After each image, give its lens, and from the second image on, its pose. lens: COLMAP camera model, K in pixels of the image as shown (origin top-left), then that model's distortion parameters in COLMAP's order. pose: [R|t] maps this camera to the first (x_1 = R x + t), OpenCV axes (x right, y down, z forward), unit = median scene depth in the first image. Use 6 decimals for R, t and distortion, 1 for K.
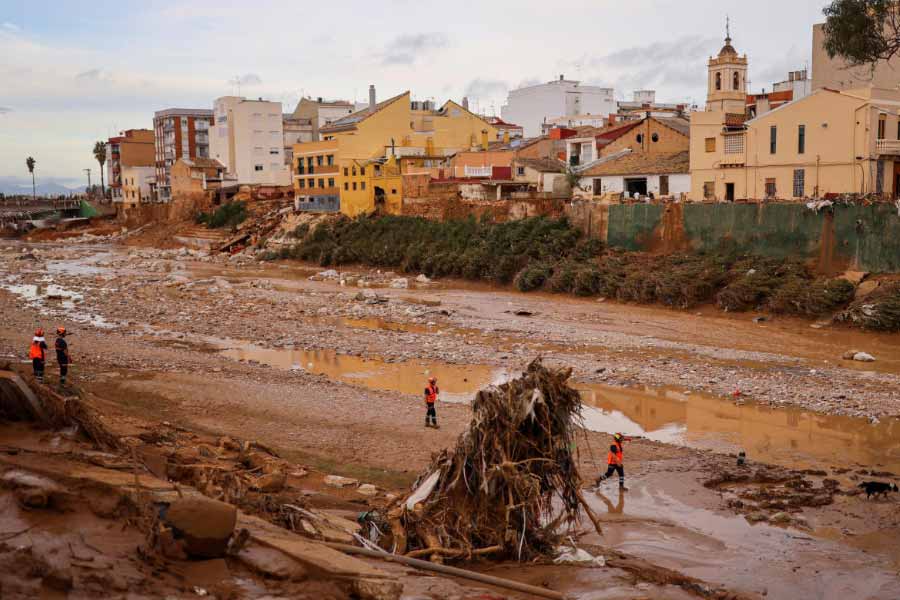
lens RADIAL K [[1003.2, 0, 448.1], [0, 1003.2, 321.2], [0, 0, 1]] dist [0.003832, -0.038229]
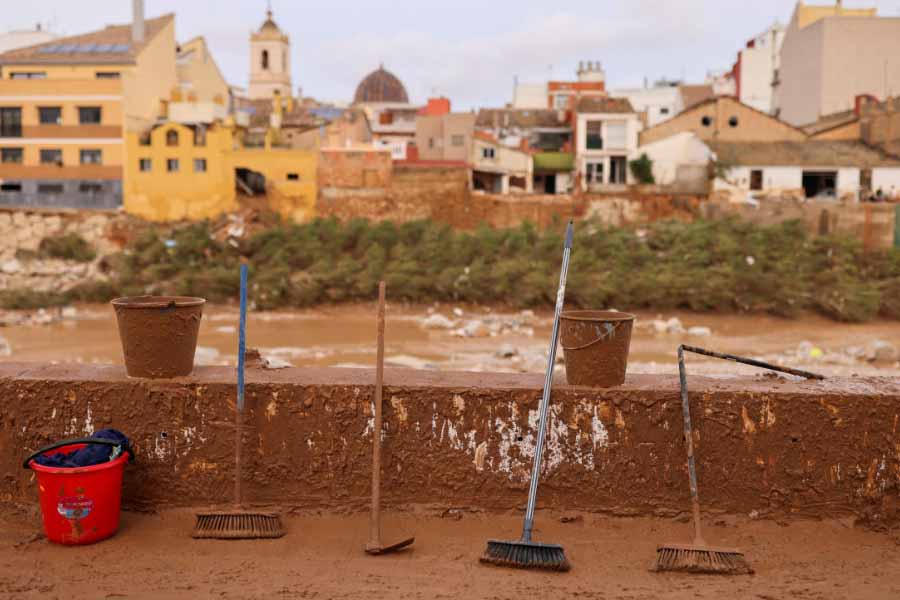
lens RADIAL K [[1003.2, 0, 448.1], [0, 1003.2, 321.2], [0, 0, 1]] dist [0.003832, -0.038229]
pose [[0.604916, -0.077961, 0.792464, -0.485533], [0.083426, 0.995924, 0.034295, -0.056859], [-0.791907, 0.045366, 0.608954, 0.571985]]
